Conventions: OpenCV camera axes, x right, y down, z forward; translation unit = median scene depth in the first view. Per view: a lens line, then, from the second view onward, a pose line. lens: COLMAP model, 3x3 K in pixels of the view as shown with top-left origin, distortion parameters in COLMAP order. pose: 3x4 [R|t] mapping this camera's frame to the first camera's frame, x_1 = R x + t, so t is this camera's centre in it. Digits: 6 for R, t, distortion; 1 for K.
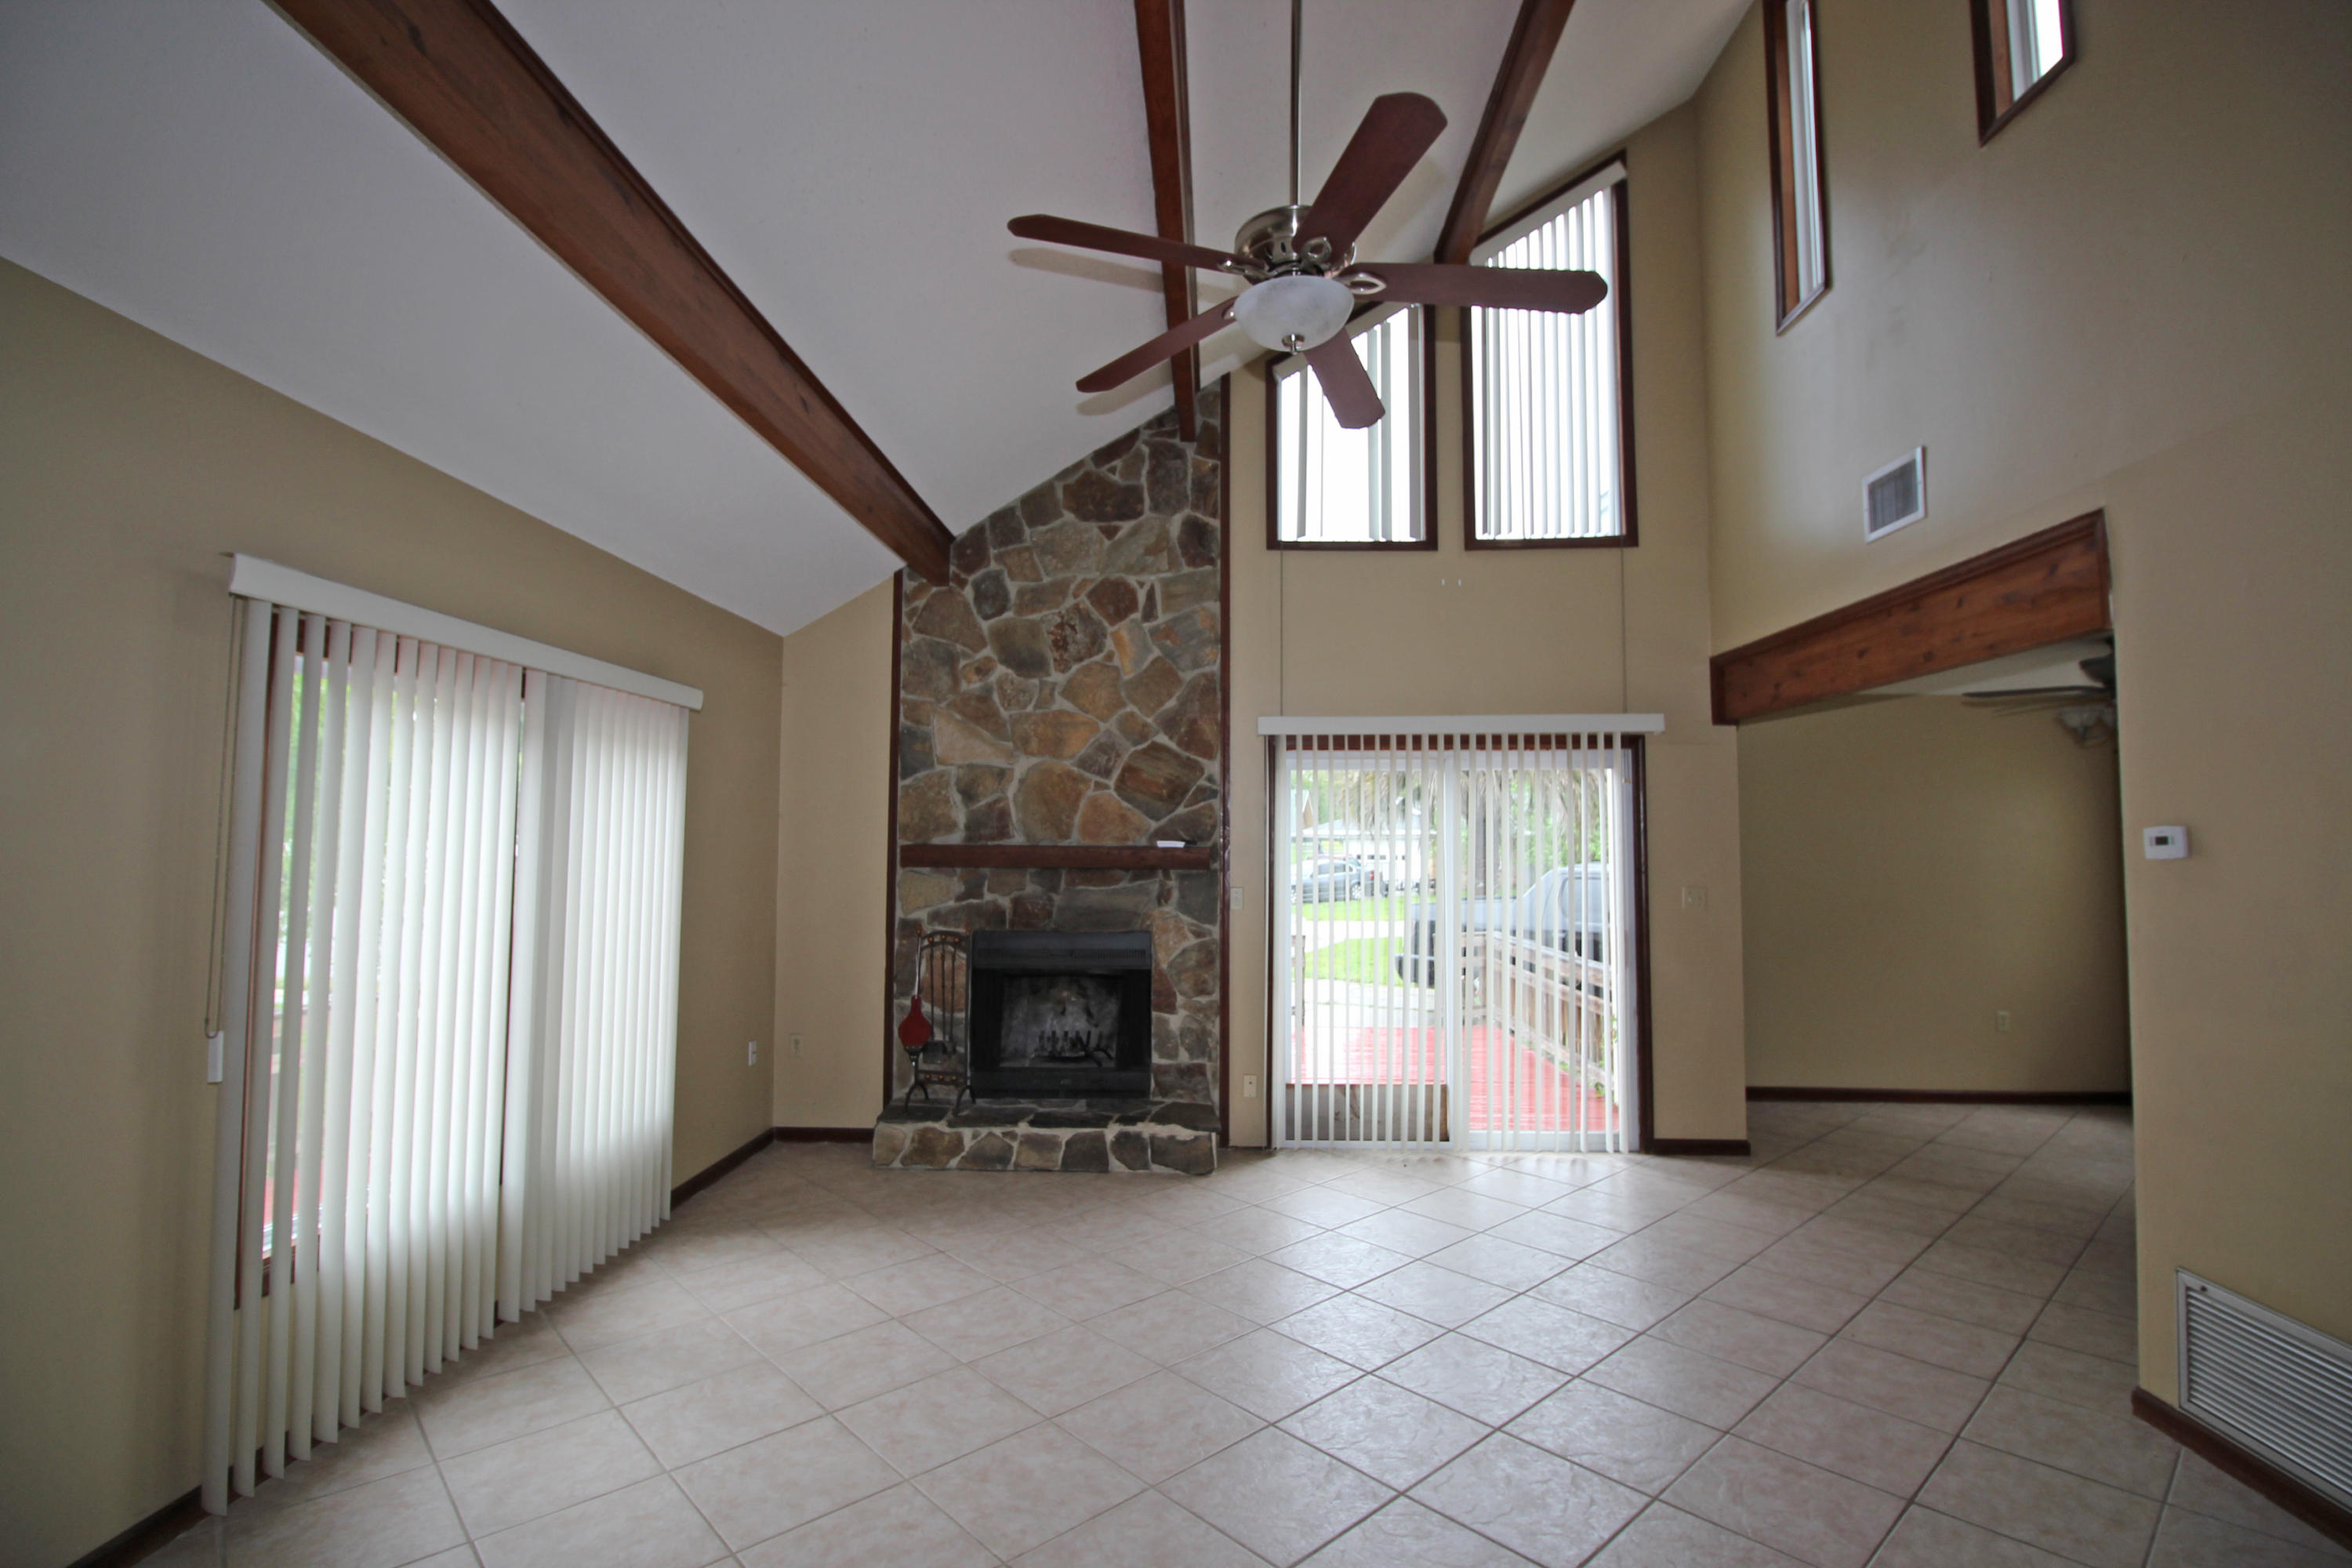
lens RADIAL K [[1088.9, 0, 1176.1], [0, 1088.9, 778.6], [0, 0, 1]] dist [0.001775, -0.013902]
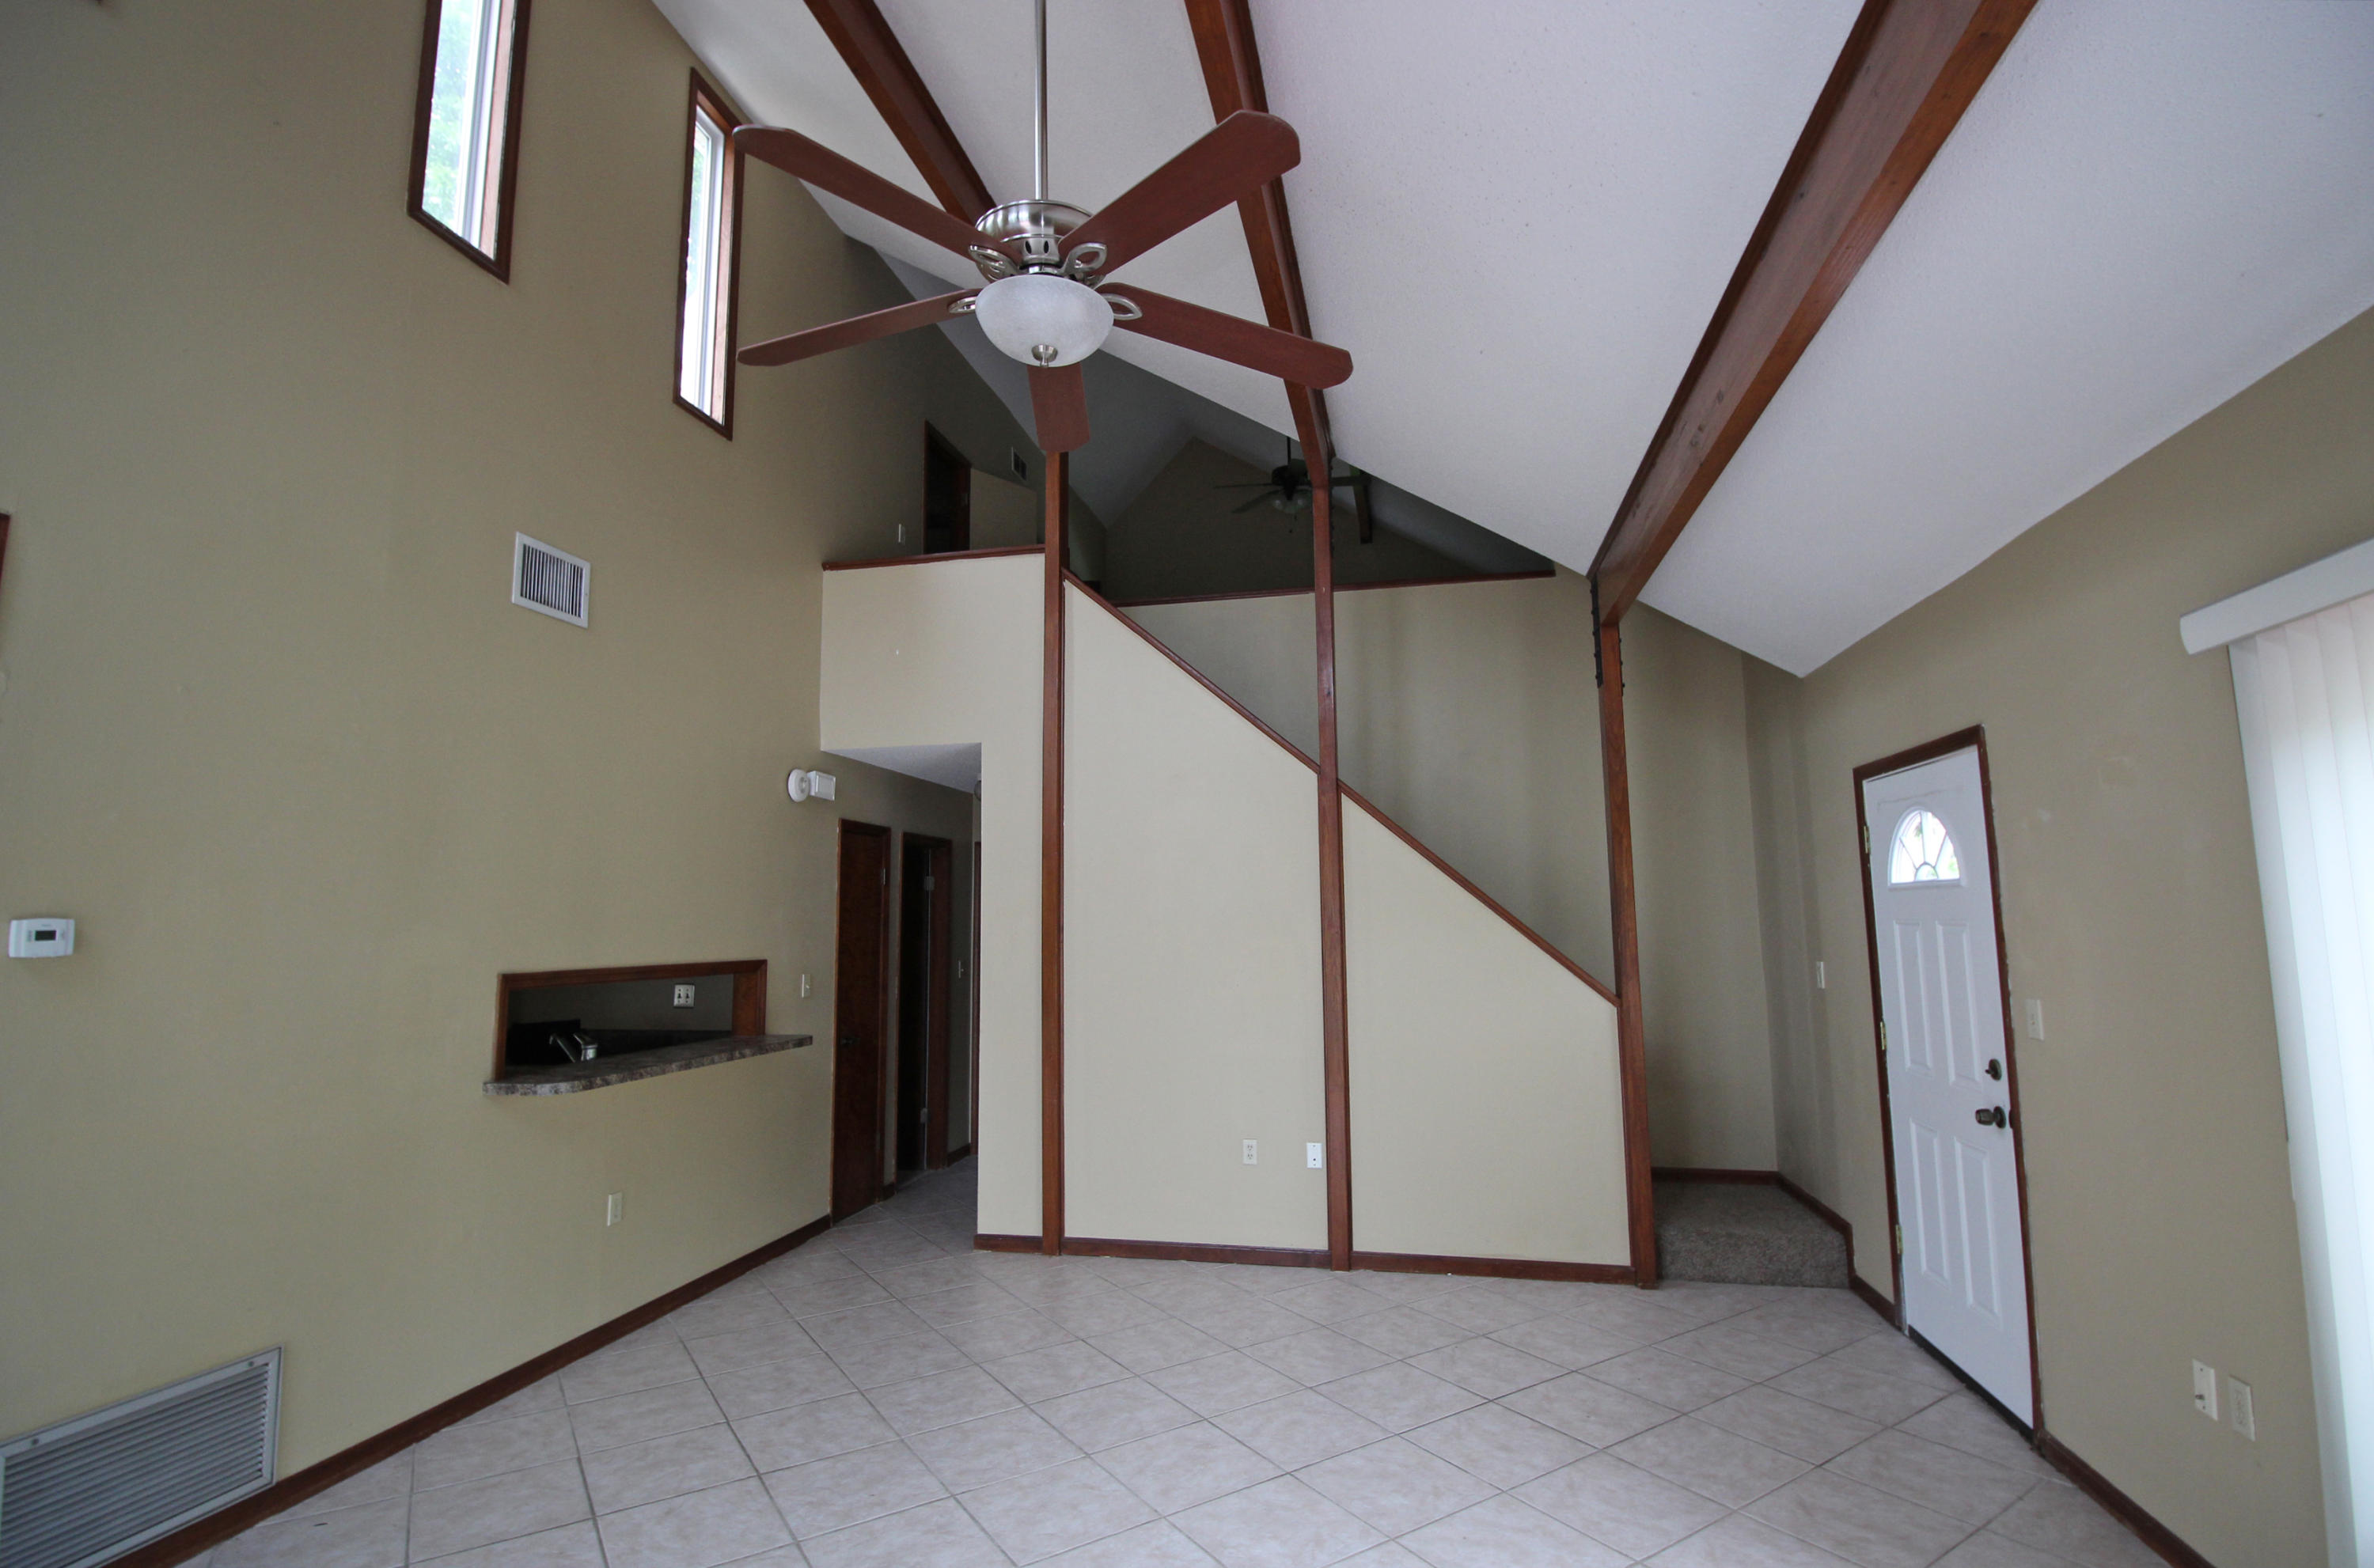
lens RADIAL K [[1121.5, 0, 1187.0], [0, 1121.5, 784.0], [0, 0, 1]] dist [-0.009484, -0.005719]
pose [[-0.987556, 0.026625, 0.155000, -0.065045], [-0.001845, 0.983536, -0.180702, 0.048006], [-0.157259, -0.178739, -0.971248, 0.867186]]
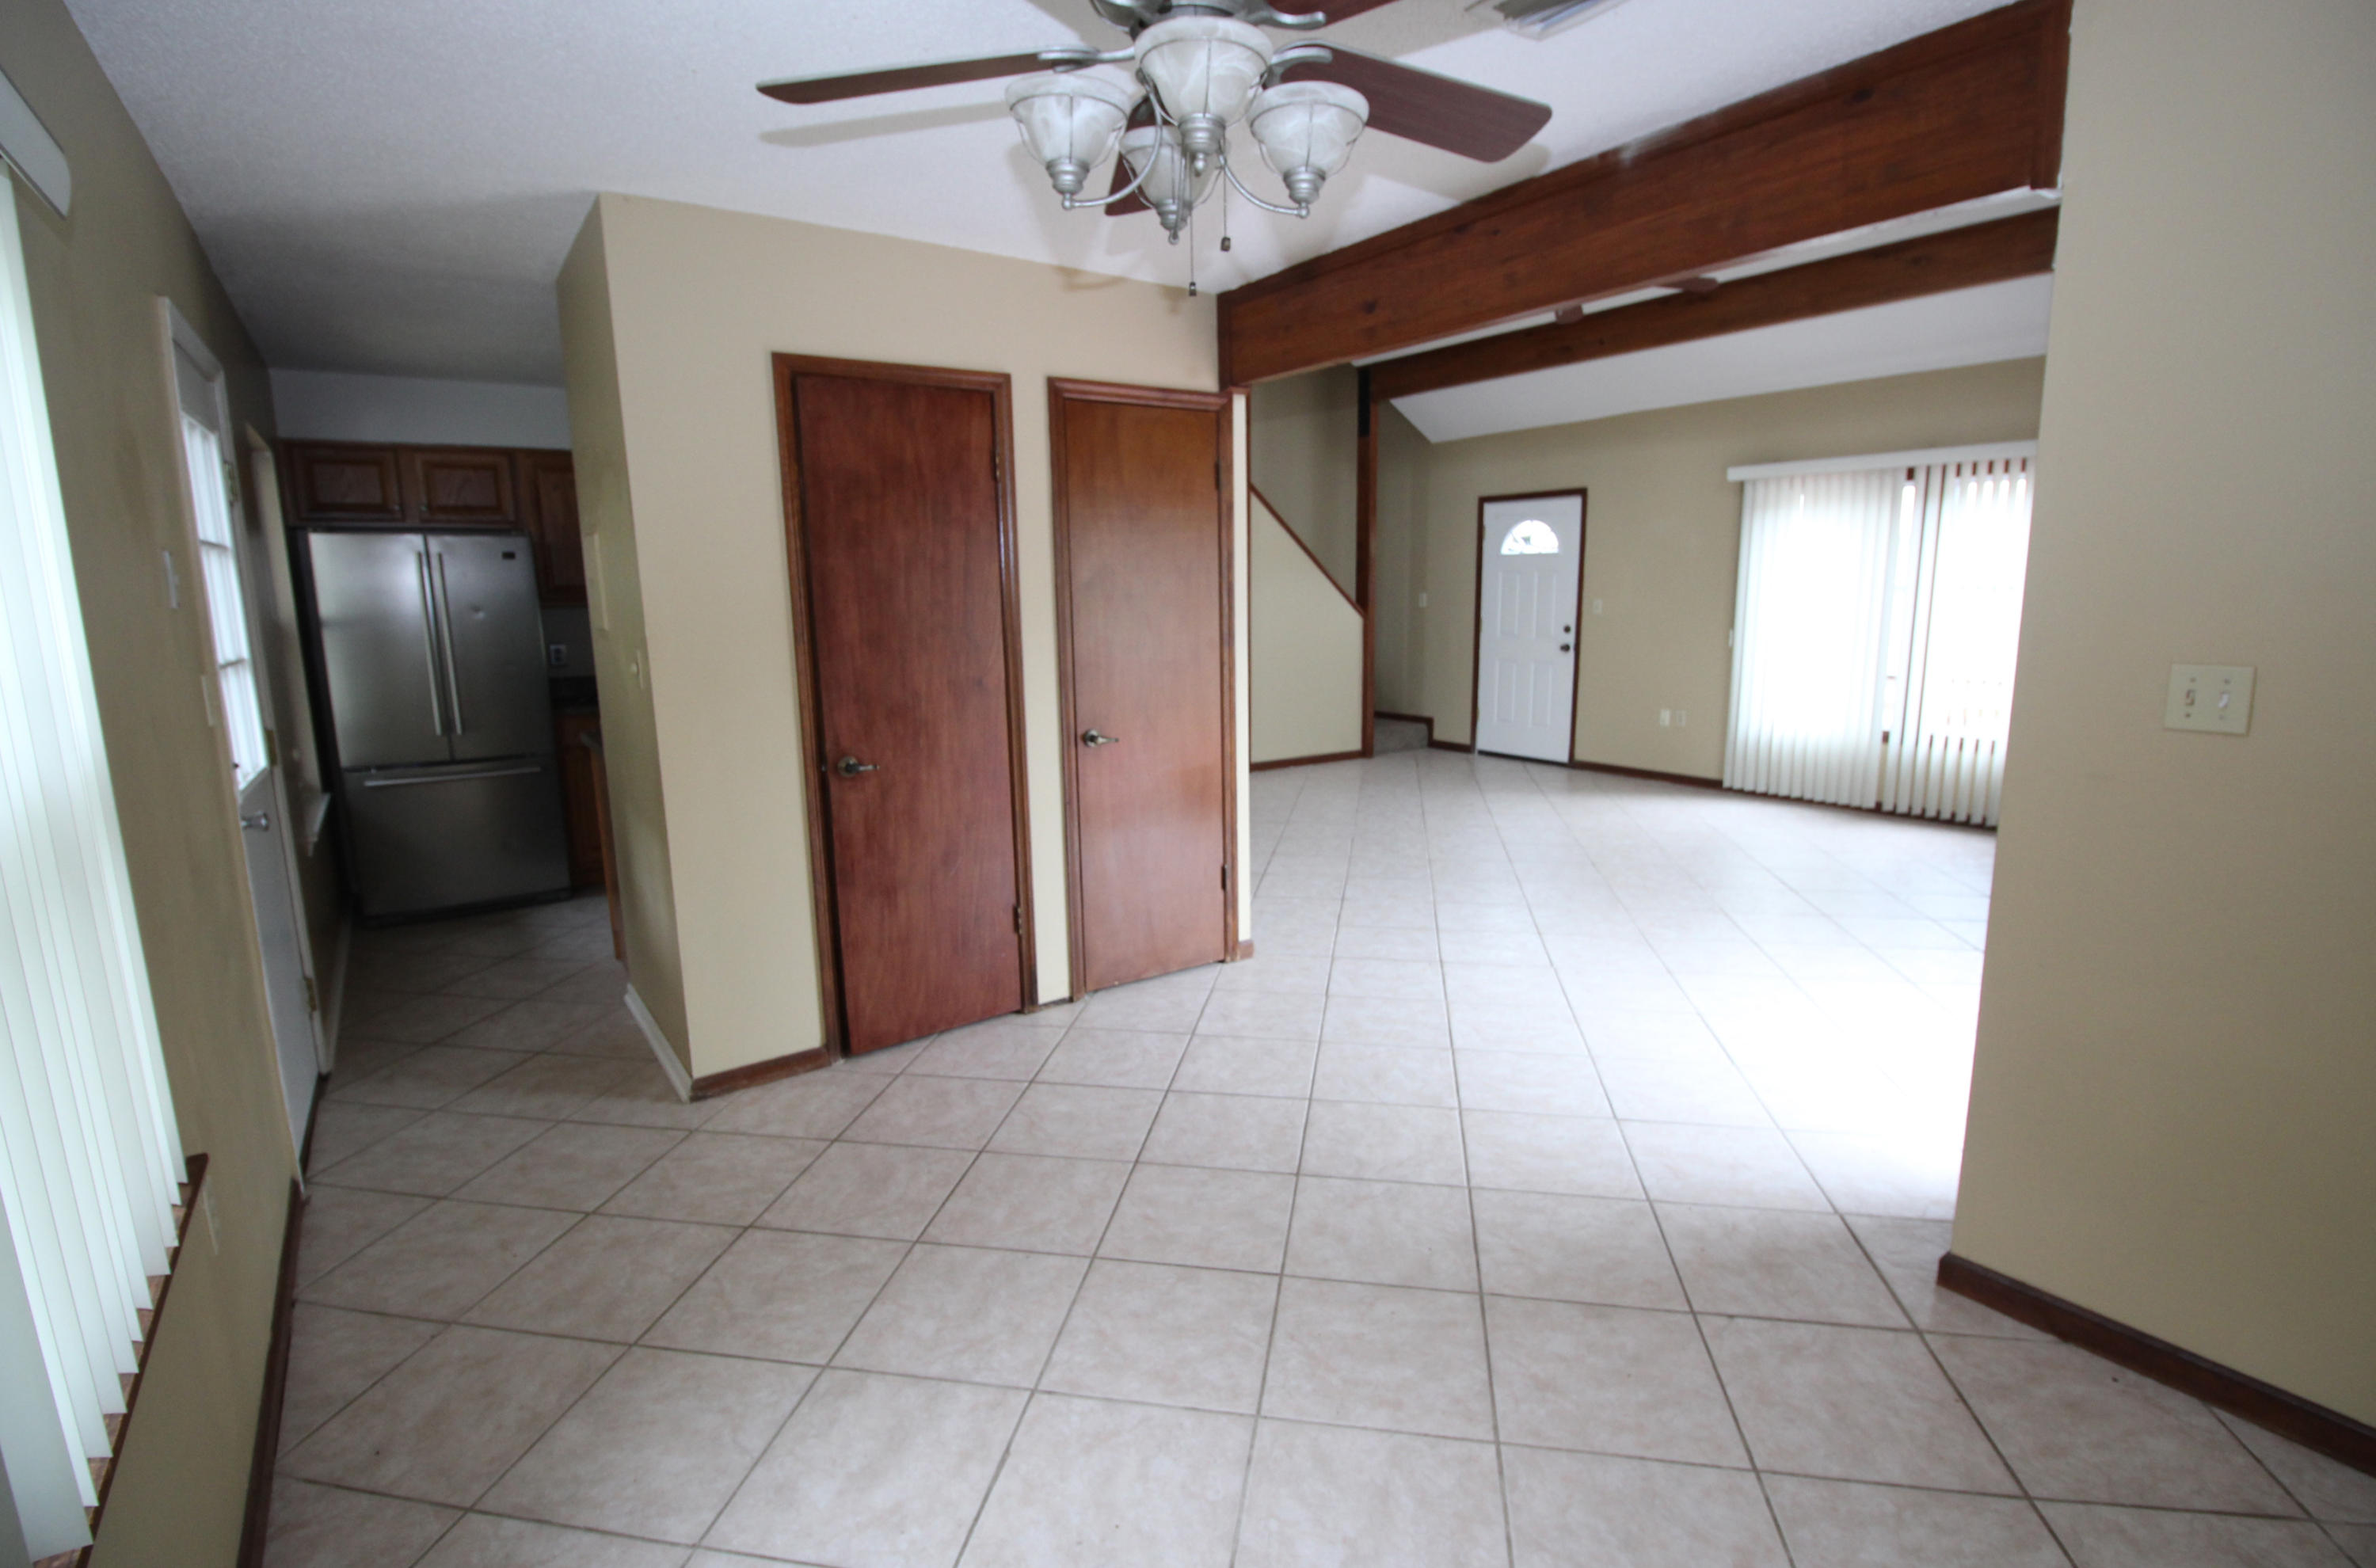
lens RADIAL K [[1122.6, 0, 1188.0], [0, 1122.6, 784.0], [0, 0, 1]] dist [-0.009484, -0.005719]
pose [[-0.795629, 0.115339, -0.594703, 0.950081], [0.049483, 0.990801, 0.125959, 0.081193], [0.603760, 0.070789, -0.794017, 1.102352]]
